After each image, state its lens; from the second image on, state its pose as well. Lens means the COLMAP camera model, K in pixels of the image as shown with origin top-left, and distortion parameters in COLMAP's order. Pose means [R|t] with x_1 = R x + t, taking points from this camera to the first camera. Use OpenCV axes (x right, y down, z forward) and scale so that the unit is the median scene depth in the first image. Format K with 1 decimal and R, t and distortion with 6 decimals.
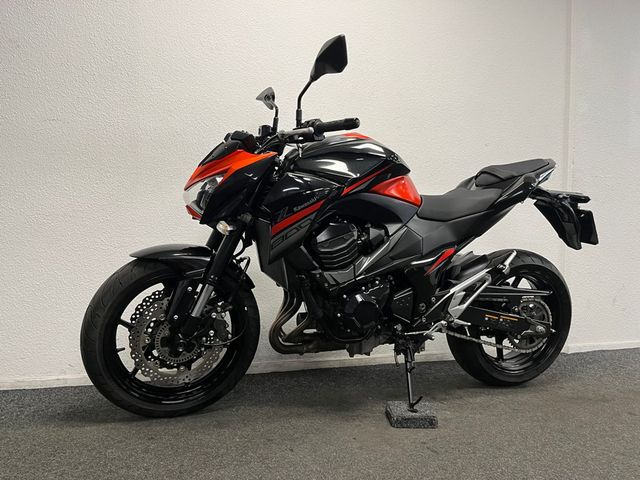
lens RADIAL K [[492.9, 0, 317.2], [0, 492.9, 240.5], [0, 0, 1]] dist [0.039575, -0.038347]
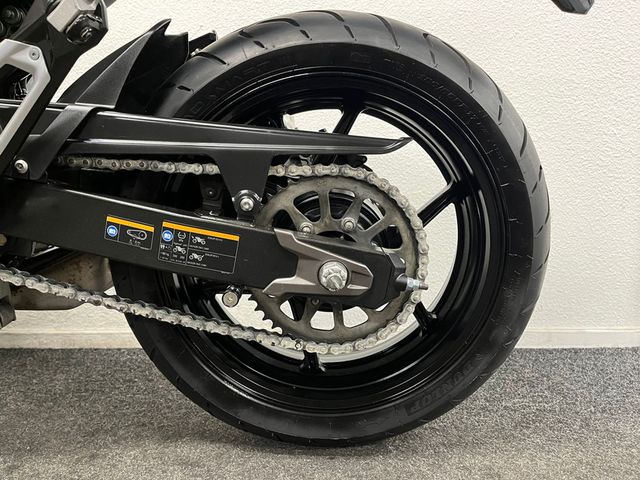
lens RADIAL K [[492.9, 0, 322.3], [0, 492.9, 241.4], [0, 0, 1]] dist [0.039575, -0.038347]
pose [[0.944708, 0.004894, -0.327875, 0.633375], [0.023066, 0.996420, 0.081333, 0.165857], [0.327099, -0.084399, 0.941214, 0.894060]]
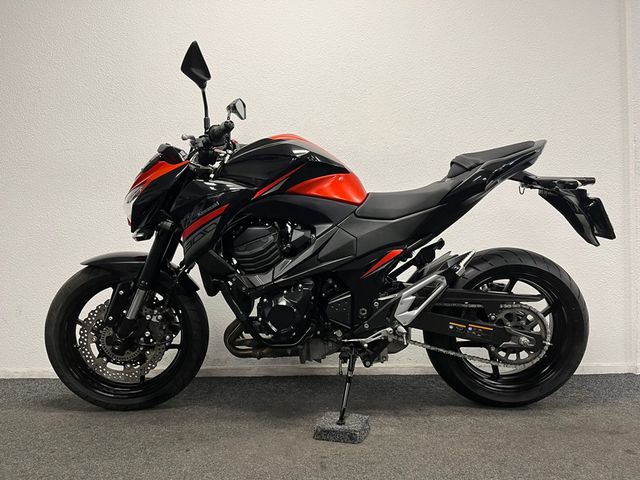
lens RADIAL K [[492.9, 0, 318.9], [0, 492.9, 237.6], [0, 0, 1]] dist [0.039575, -0.038347]
pose [[0.945489, -0.036131, -0.323645, 0.475128], [0.028700, 0.999204, -0.027705, 0.018497], [0.324388, 0.016906, 0.945773, 0.097408]]
